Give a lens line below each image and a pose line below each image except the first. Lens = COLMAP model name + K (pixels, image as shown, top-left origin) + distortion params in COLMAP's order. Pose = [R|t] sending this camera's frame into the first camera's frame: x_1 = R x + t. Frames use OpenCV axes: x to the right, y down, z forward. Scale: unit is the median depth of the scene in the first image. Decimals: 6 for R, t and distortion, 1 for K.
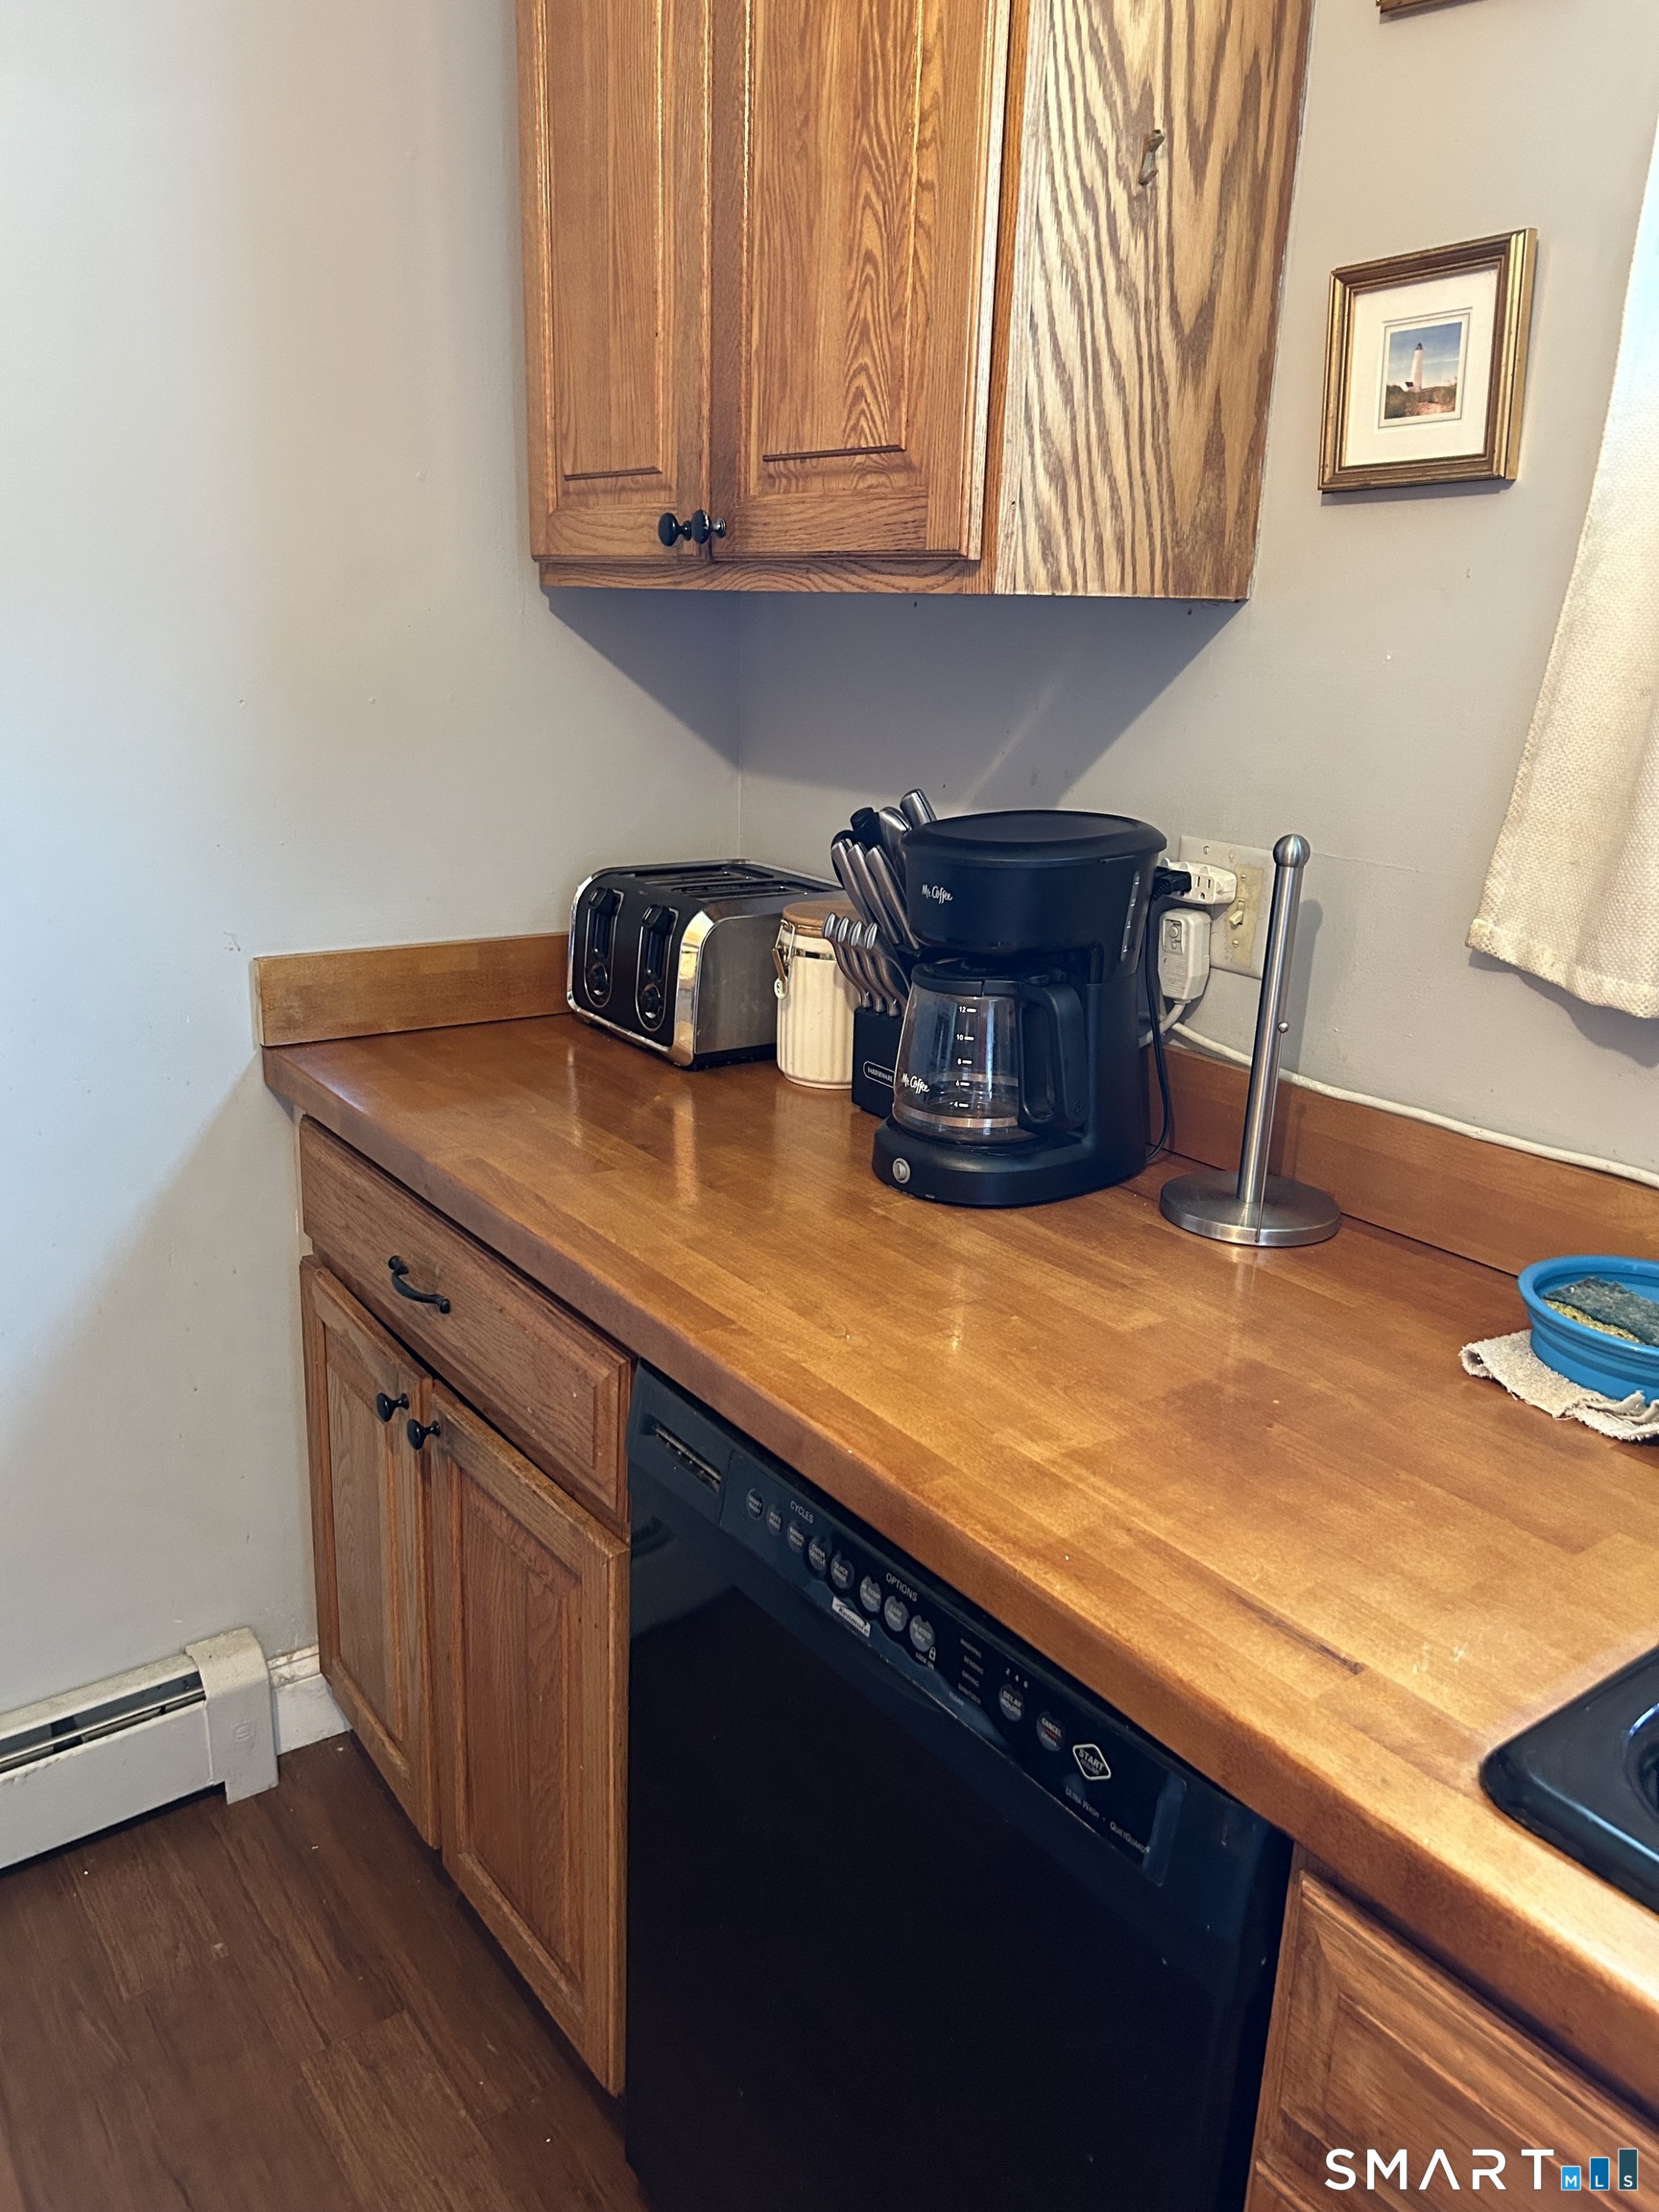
lens RADIAL K [[1678.0, 0, 829.7], [0, 1678.0, 1105.3], [0, 0, 1]] dist [0.000522, -0.002432]
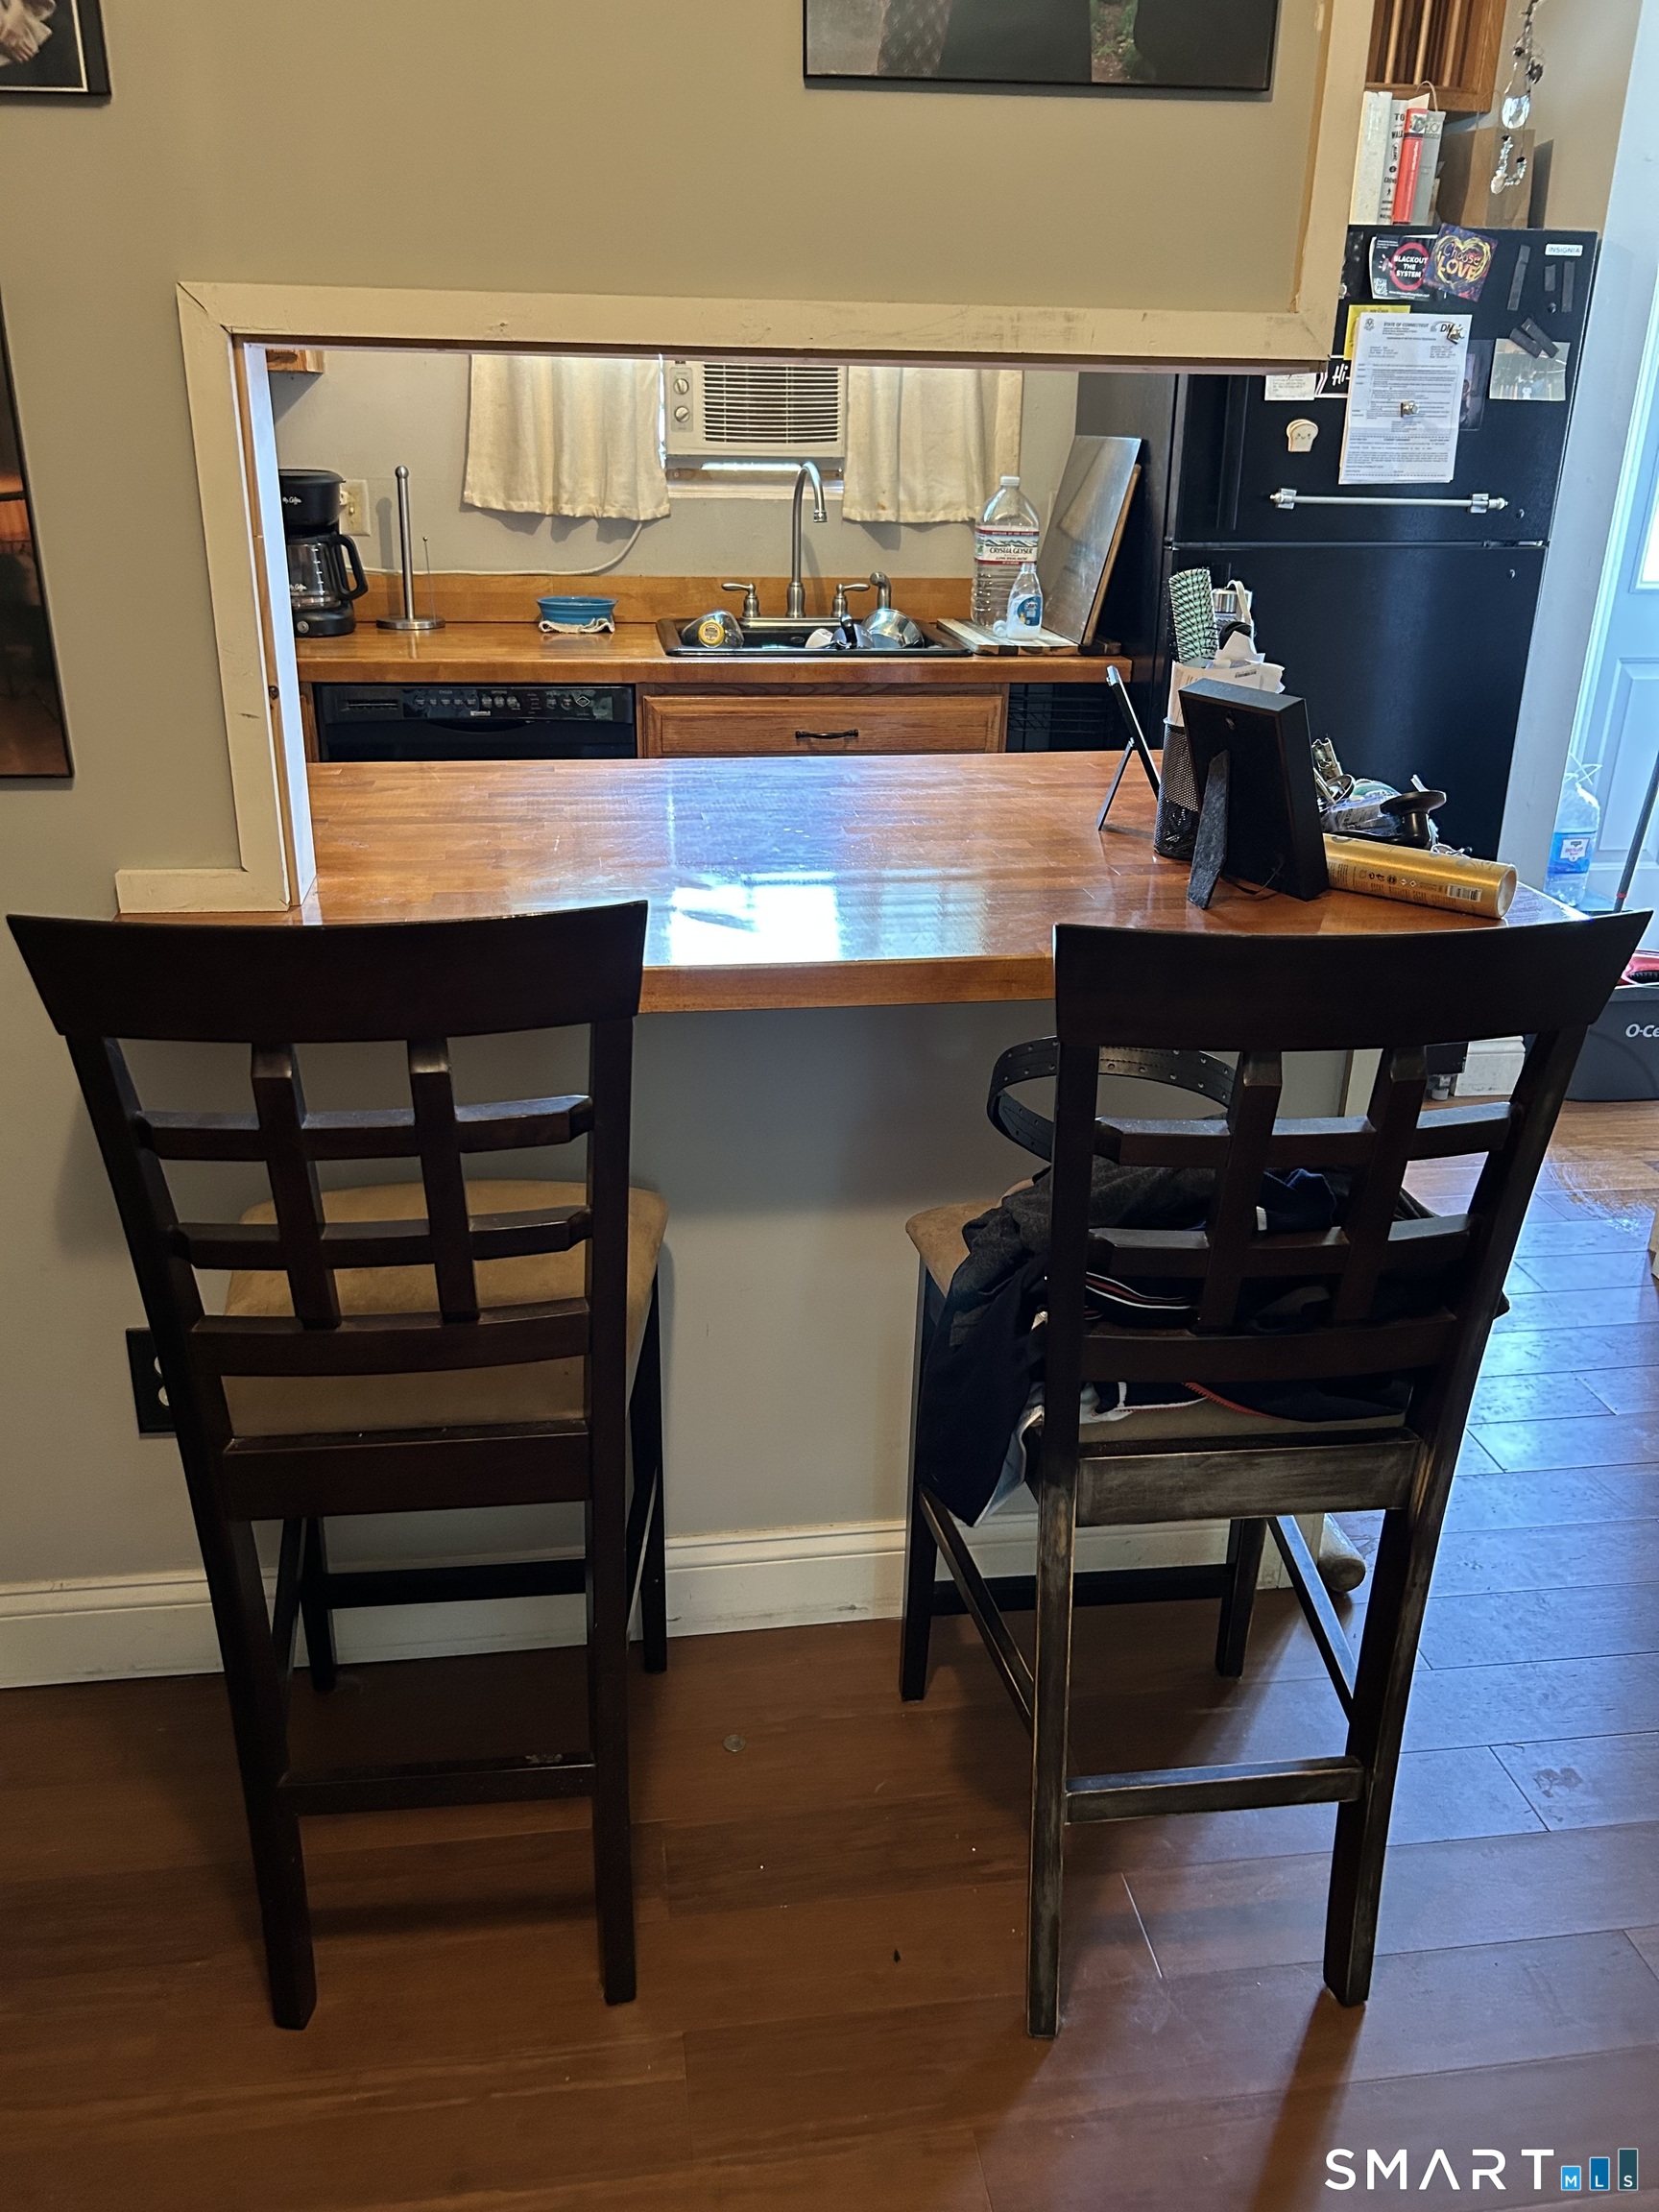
lens RADIAL K [[1678.0, 0, 827.6], [0, 1678.0, 1102.9], [0, 0, 1]] dist [0.000522, -0.002432]
pose [[0.465614, -0.358236, 0.809241, -2.046534], [0.236614, 0.931512, 0.276222, 0.218771], [-0.852771, 0.062865, 0.518489, -0.950780]]
